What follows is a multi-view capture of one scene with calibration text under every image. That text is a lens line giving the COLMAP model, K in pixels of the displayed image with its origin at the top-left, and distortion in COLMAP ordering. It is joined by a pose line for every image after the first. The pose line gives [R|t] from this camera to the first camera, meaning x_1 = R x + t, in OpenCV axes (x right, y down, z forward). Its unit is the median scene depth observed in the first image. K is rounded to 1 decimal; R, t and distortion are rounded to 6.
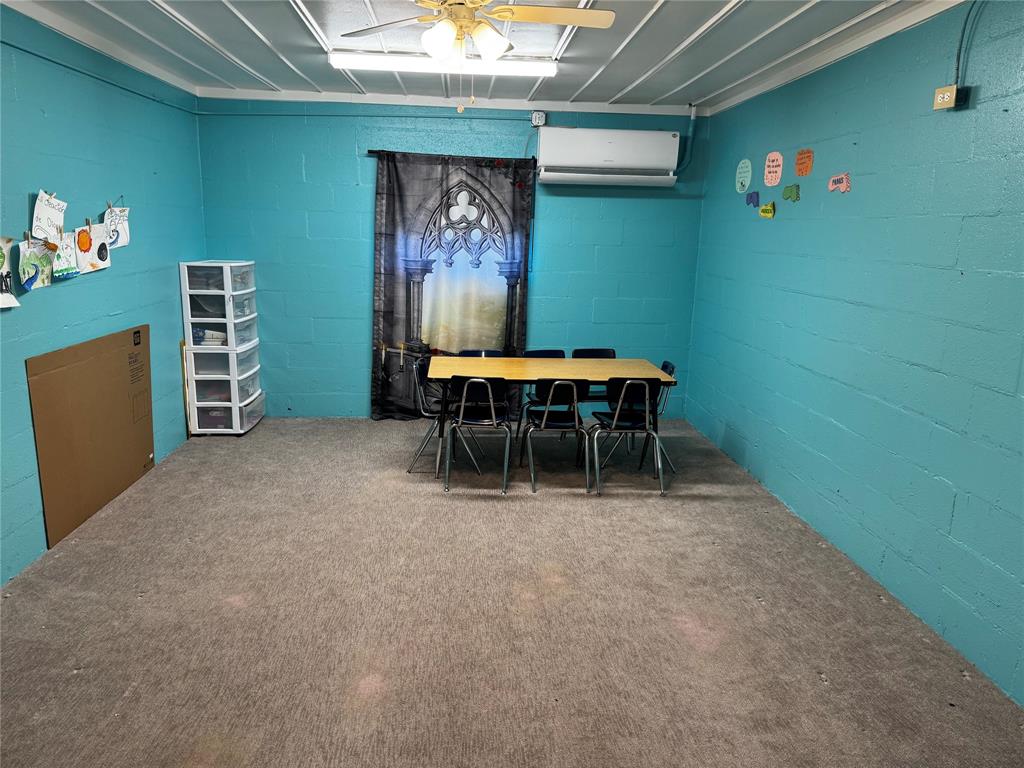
lens RADIAL K [[714.7, 0, 512.0], [0, 714.7, 384.0], [0, 0, 1]] dist [0.096058, -0.122876]
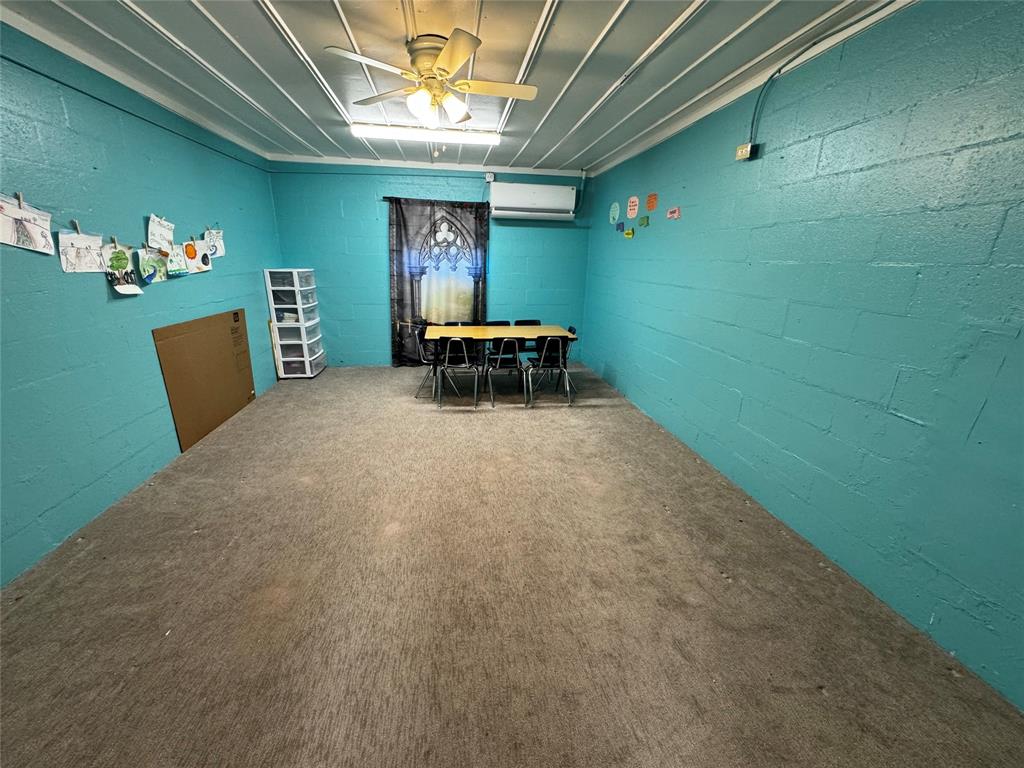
lens RADIAL K [[408.0, 0, 512.0], [0, 408.0, 384.0], [0, 0, 1]] dist [-0.001588, 0.000012]
pose [[0.996748, -0.030038, 0.074771, 0.005598], [0.023067, 0.995454, 0.092411, 0.013113], [-0.077207, -0.090386, 0.992910, 0.073688]]
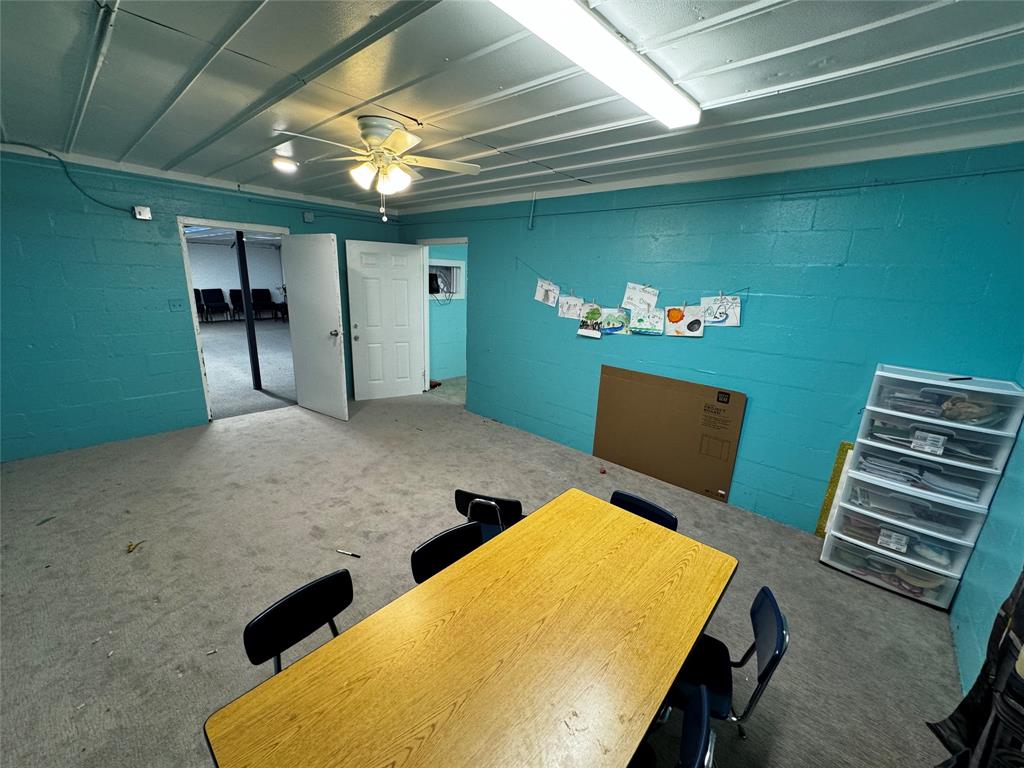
lens RADIAL K [[408.0, 0, 512.0], [0, 408.0, 384.0], [0, 0, 1]] dist [-0.001588, 0.000012]
pose [[-0.720615, 0.125895, -0.681809, 0.246226], [-0.200920, 0.903262, 0.379142, -0.288744], [0.663585, 0.410205, -0.625610, 1.221944]]
